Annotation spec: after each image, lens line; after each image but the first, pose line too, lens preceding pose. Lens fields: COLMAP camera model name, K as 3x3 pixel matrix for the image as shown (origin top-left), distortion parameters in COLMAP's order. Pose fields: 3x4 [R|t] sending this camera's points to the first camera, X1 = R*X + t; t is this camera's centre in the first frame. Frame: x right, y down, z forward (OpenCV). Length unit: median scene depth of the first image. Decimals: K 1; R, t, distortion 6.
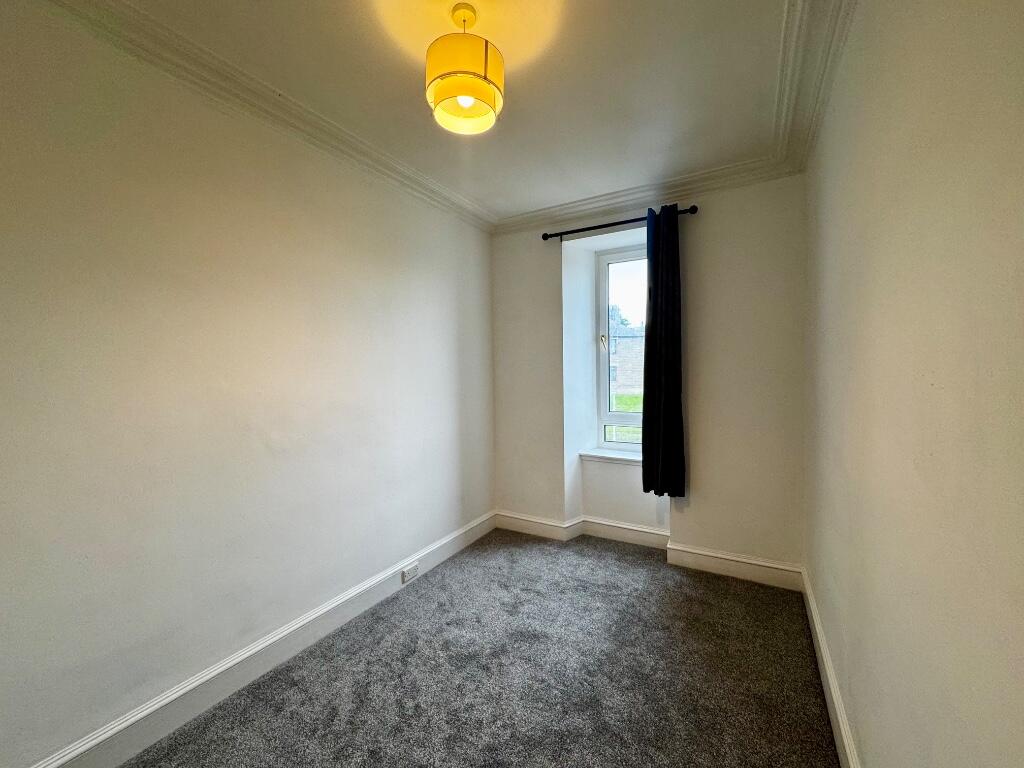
lens RADIAL K [[407.4, 0, 512.0], [0, 407.4, 384.0], [0, 0, 1]] dist [-0.003446, 0.000070]
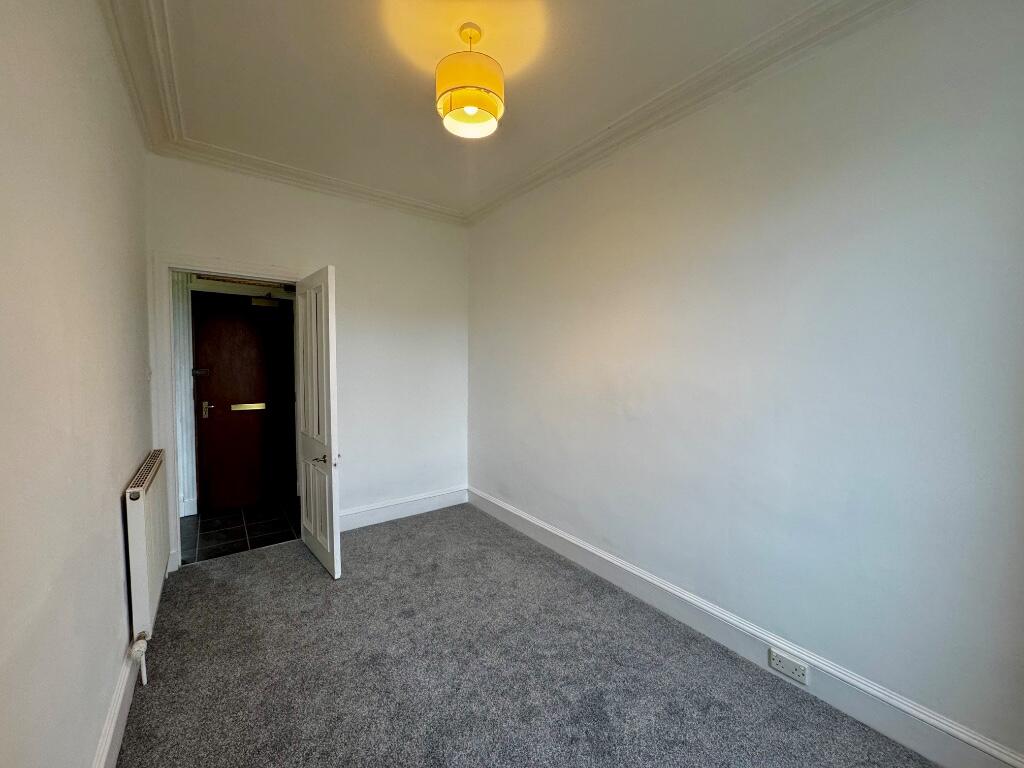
lens RADIAL K [[407.4, 0, 512.0], [0, 407.4, 384.0], [0, 0, 1]] dist [-0.003446, 0.000070]
pose [[-0.394296, 0.062781, -0.916836, 0.537862], [-0.031091, 0.996181, 0.081585, -0.019433], [0.918457, 0.060674, -0.390839, 0.924740]]
